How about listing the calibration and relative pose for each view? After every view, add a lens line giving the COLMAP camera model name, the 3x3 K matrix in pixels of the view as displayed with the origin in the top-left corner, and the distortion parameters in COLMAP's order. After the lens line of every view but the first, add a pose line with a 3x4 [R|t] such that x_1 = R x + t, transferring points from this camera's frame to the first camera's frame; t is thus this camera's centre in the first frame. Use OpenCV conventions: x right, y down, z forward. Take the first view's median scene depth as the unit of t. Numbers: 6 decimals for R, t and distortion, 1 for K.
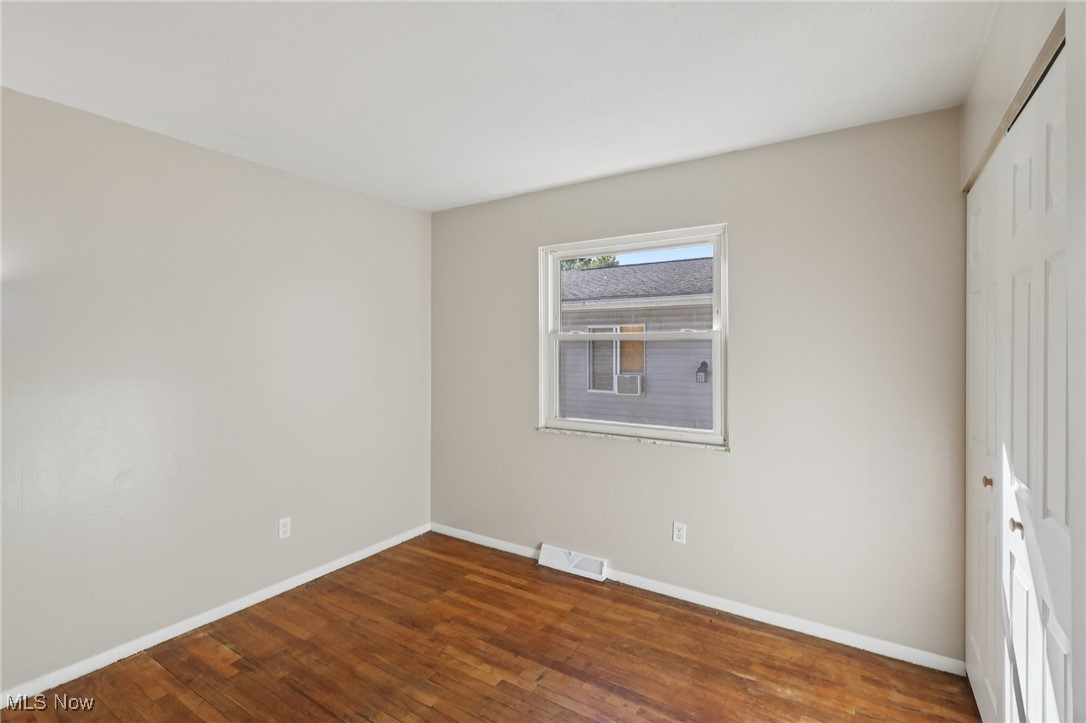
lens RADIAL K [[509.5, 0, 543.0], [0, 509.5, 361.5], [0, 0, 1]] dist [-0.001035, 0.000062]
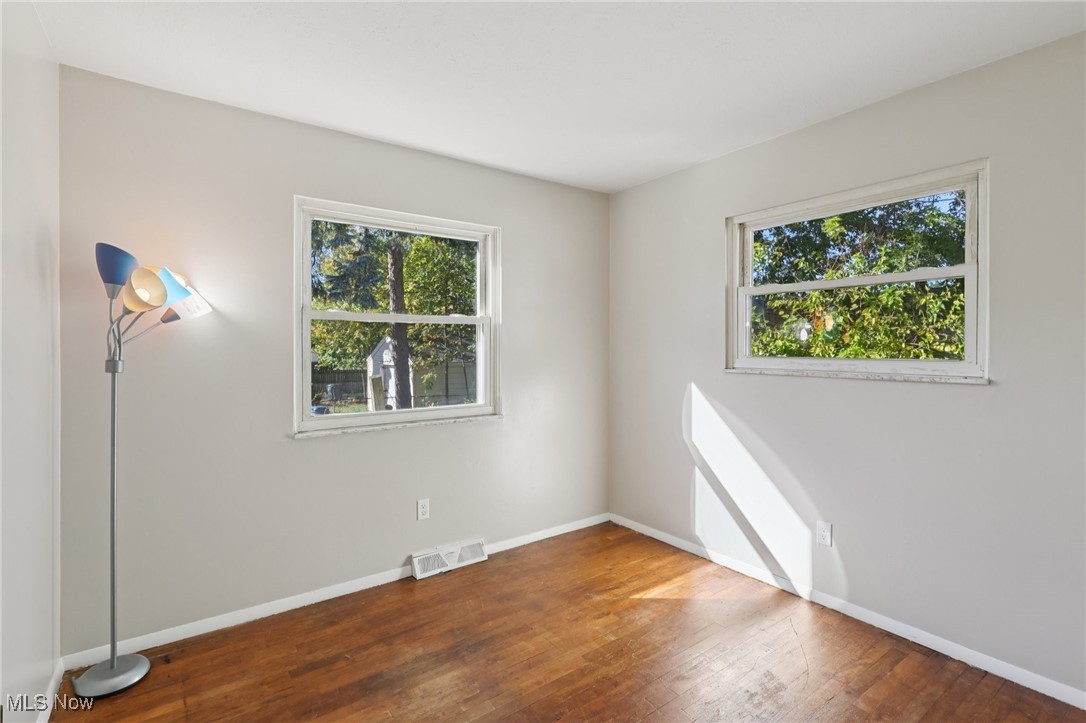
lens RADIAL K [[505.9, 0, 542.4], [0, 505.9, 350.7], [0, 0, 1]] dist [-0.003531, 0.000307]
pose [[0.360769, -0.023180, 0.932367, -0.676038], [0.008441, 0.999731, 0.021589, -0.008306], [-0.932617, 0.000081, 0.360867, 0.453949]]
